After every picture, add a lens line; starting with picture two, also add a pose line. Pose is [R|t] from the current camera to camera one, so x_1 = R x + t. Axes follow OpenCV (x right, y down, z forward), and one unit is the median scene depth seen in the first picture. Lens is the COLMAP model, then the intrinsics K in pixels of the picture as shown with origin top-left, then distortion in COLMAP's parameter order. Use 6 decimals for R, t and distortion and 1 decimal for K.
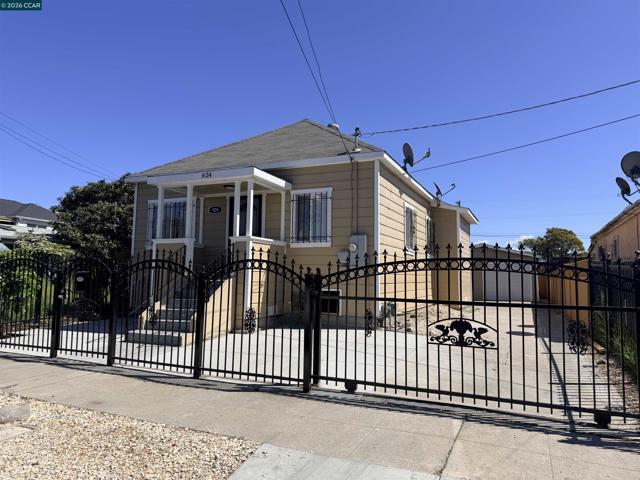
lens RADIAL K [[453.1, 0, 317.8], [0, 453.1, 237.1], [0, 0, 1]] dist [0.022100, -0.007175]
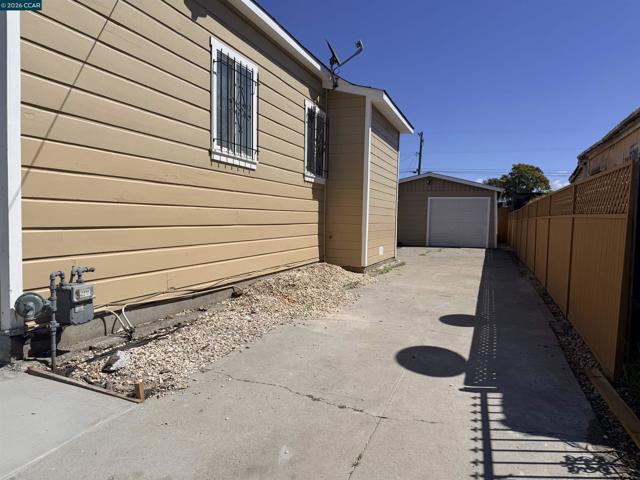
lens RADIAL K [[453.1, 0, 321.4], [0, 453.1, 244.3], [0, 0, 1]] dist [0.022100, -0.007175]
pose [[0.997183, -0.003490, 0.074931, 0.200260], [-0.007325, 0.989612, 0.143577, 0.040904], [-0.074654, -0.143721, 0.986798, 0.411398]]
